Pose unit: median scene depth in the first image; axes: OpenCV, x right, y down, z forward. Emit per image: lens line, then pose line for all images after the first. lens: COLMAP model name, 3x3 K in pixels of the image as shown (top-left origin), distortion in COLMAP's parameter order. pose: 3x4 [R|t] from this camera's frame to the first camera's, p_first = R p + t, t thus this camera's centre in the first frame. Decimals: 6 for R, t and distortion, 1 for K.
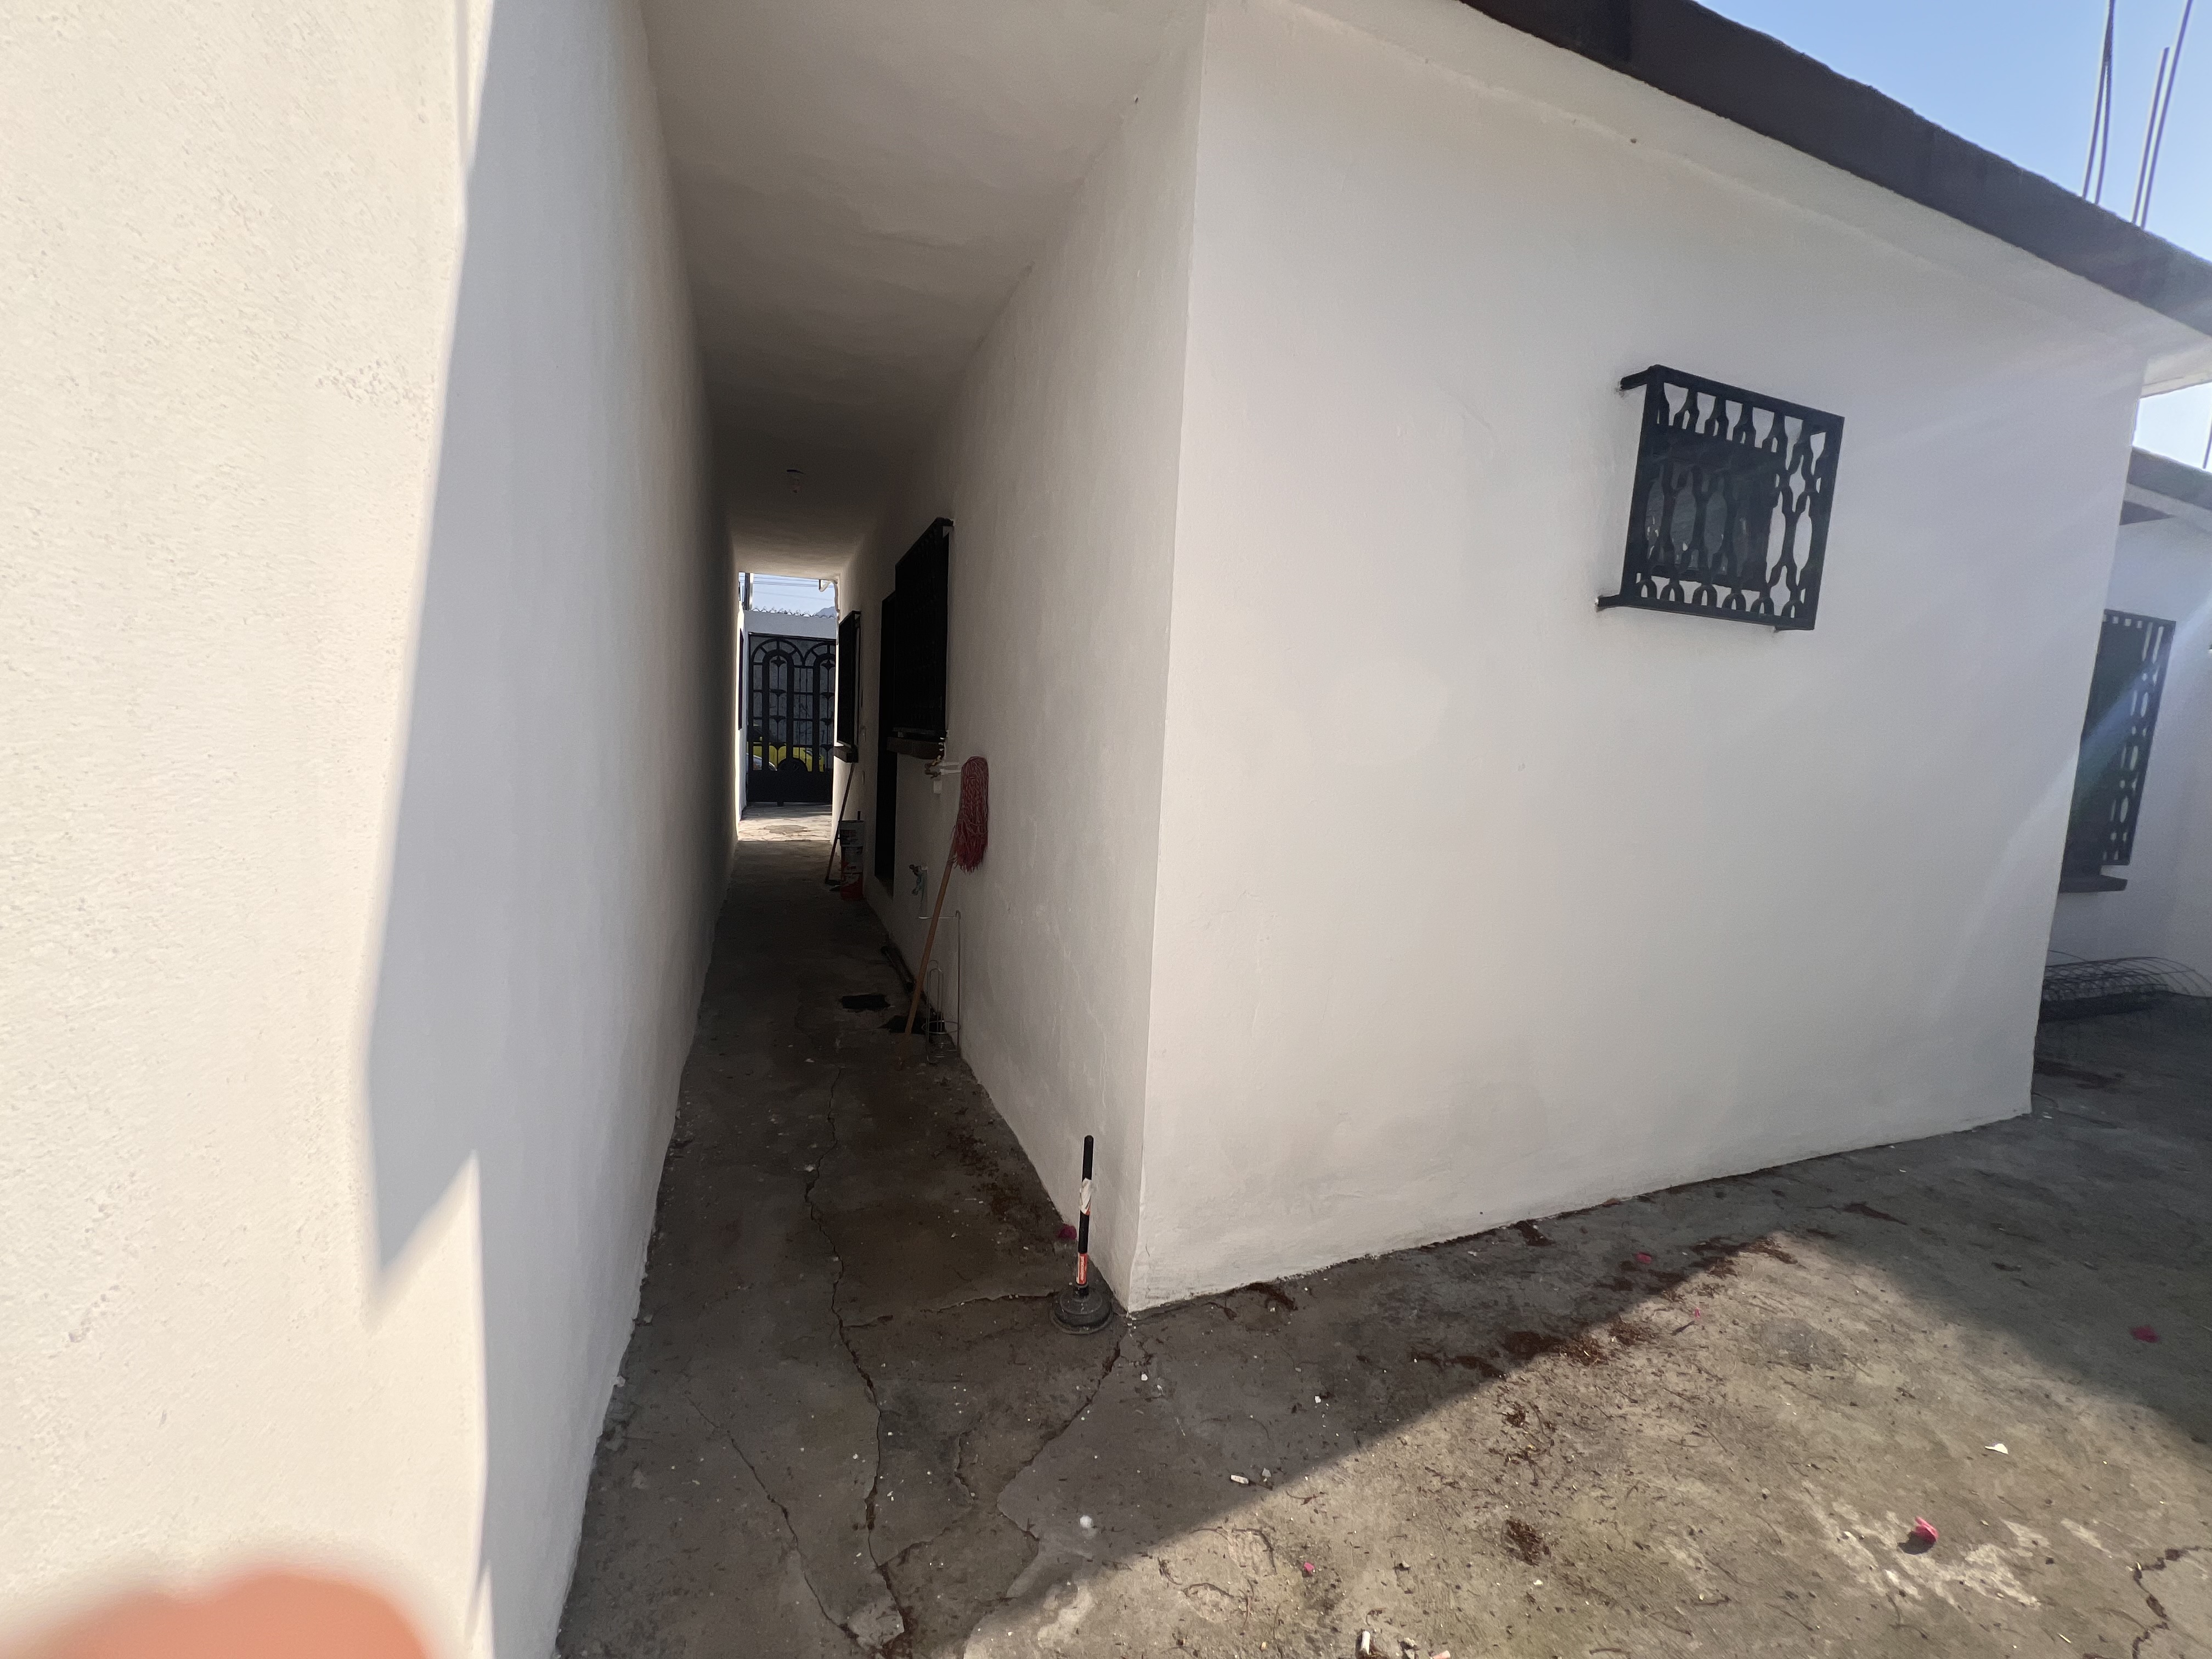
lens RADIAL K [[884.0, 0, 1107.3], [0, 884.0, 817.5], [0, 0, 1]] dist [-0.000788, 0.000299]
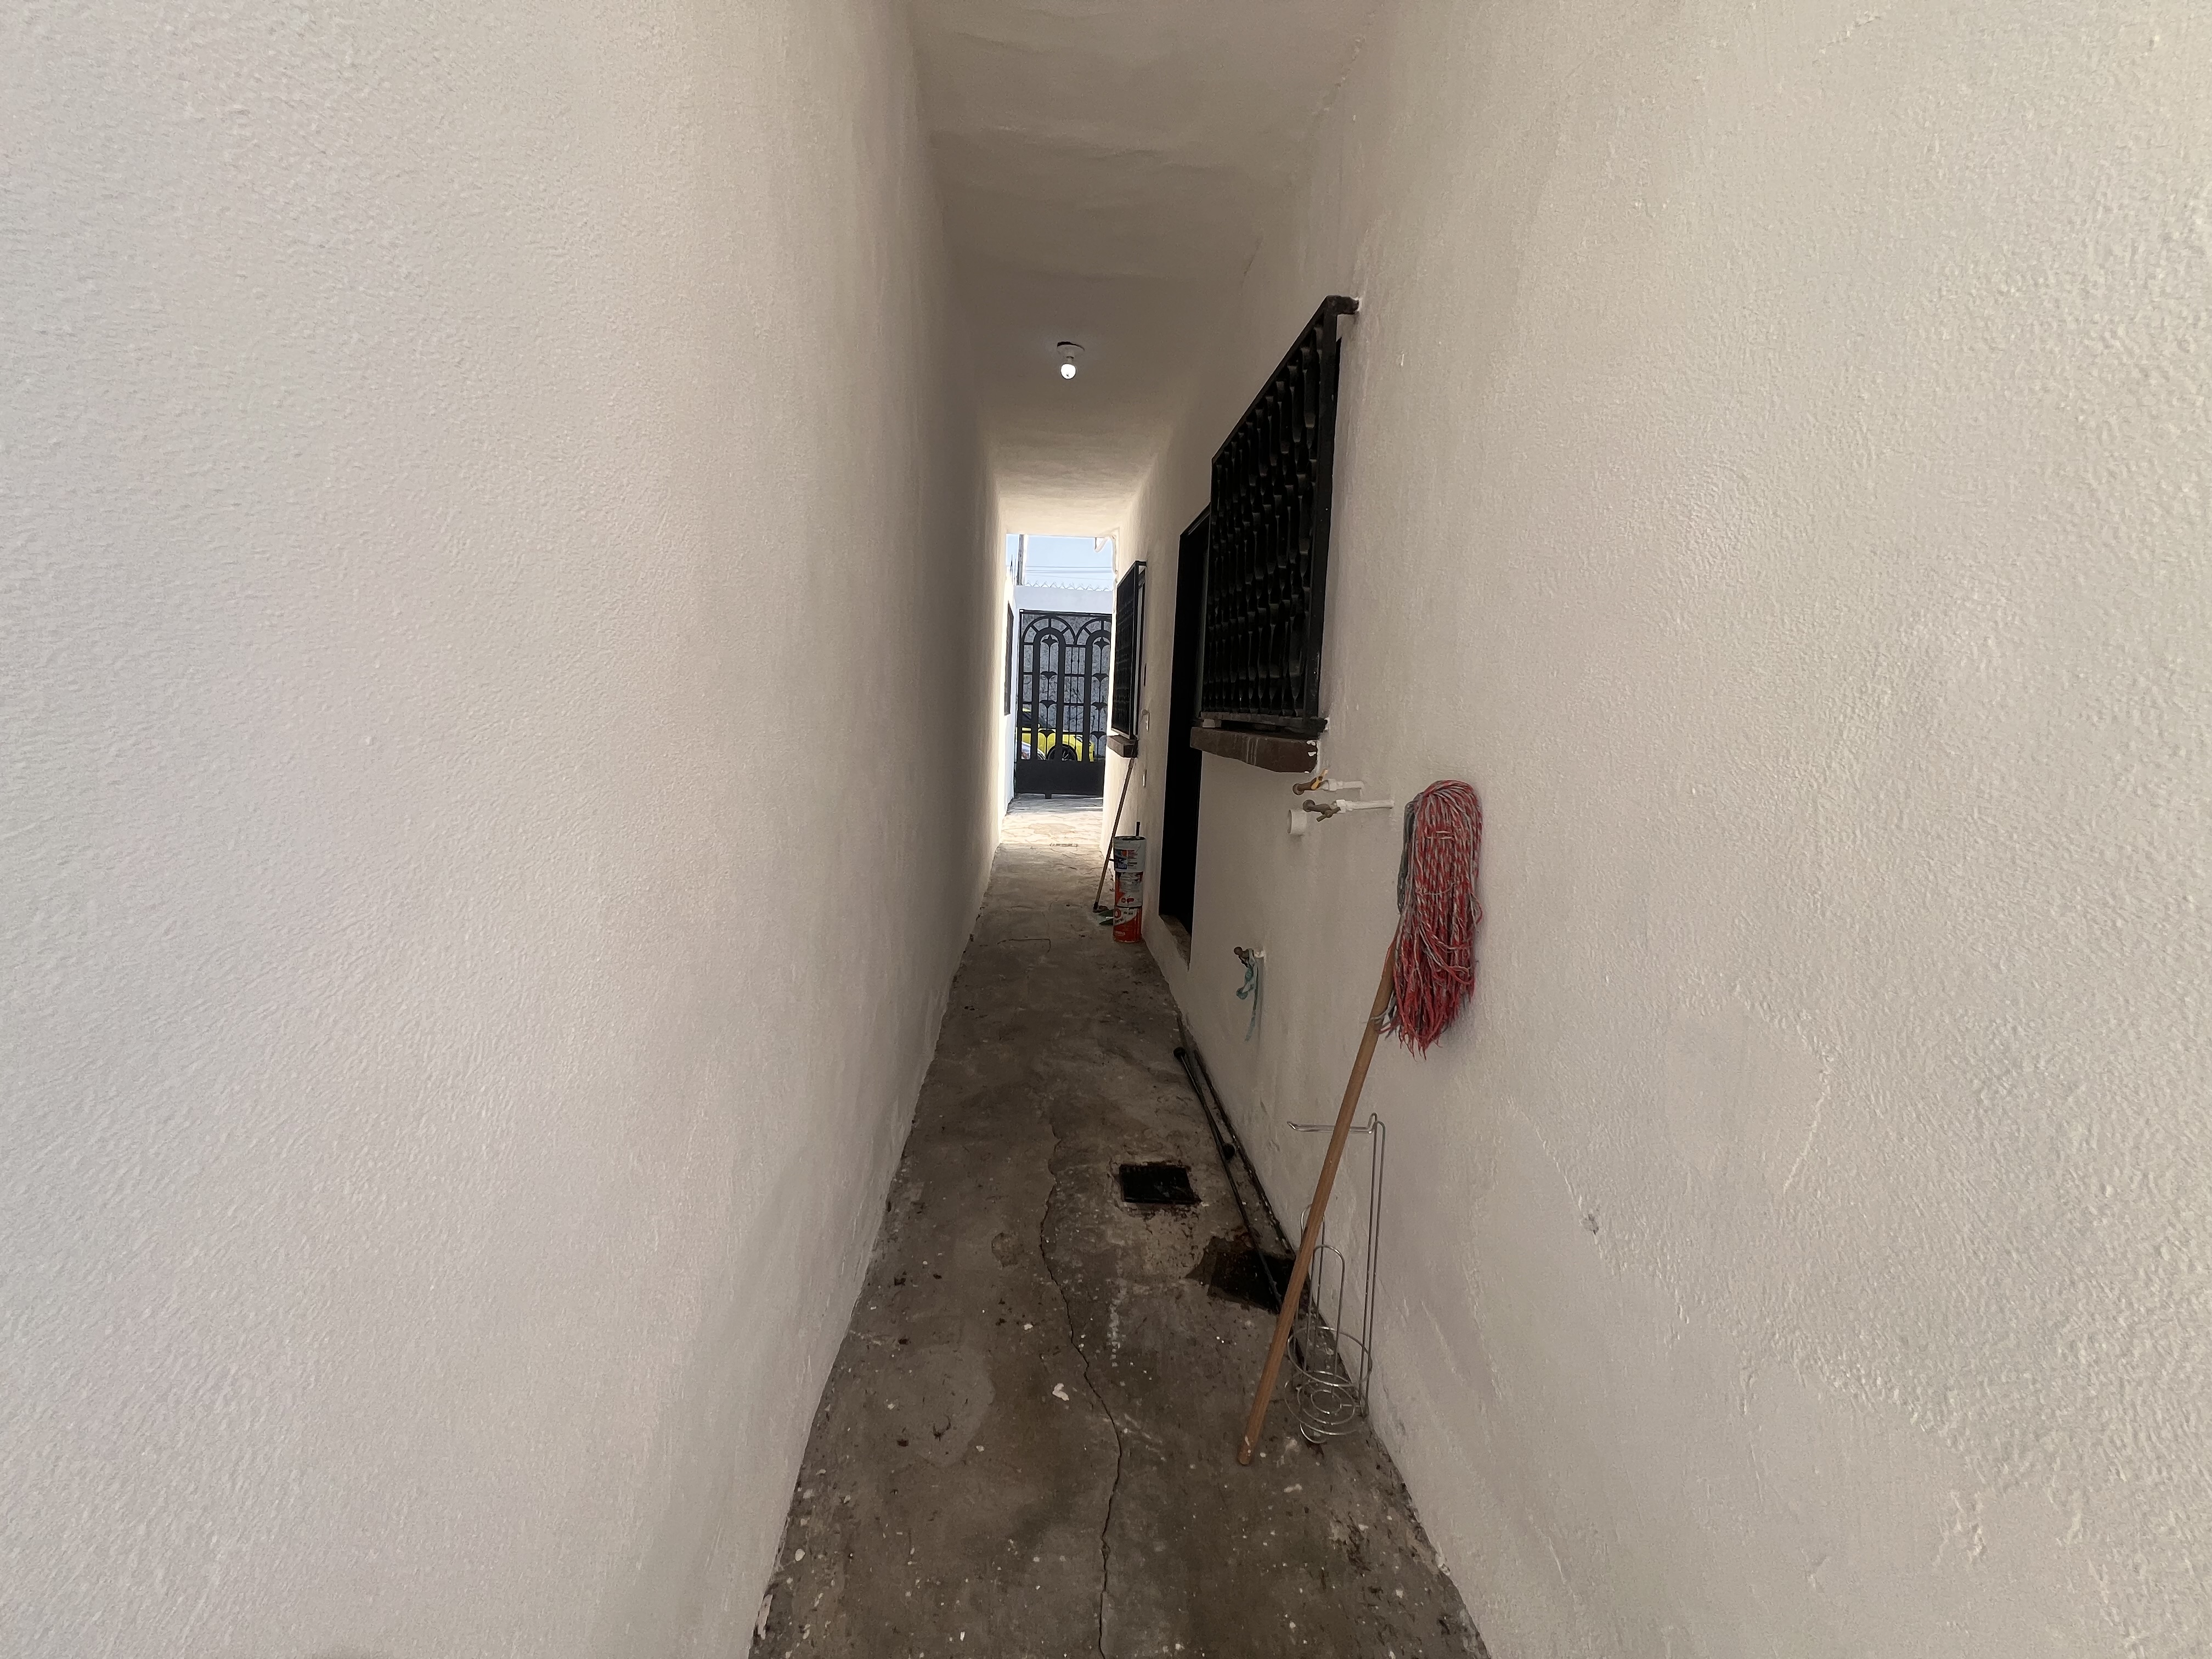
lens RADIAL K [[884.0, 0, 1107.3], [0, 884.0, 817.5], [0, 0, 1]] dist [-0.000788, 0.000299]
pose [[0.957290, 0.030155, -0.287552, -0.060346], [-0.025087, 0.999458, 0.021294, -0.018651], [0.288039, -0.013170, 0.957528, 0.180532]]
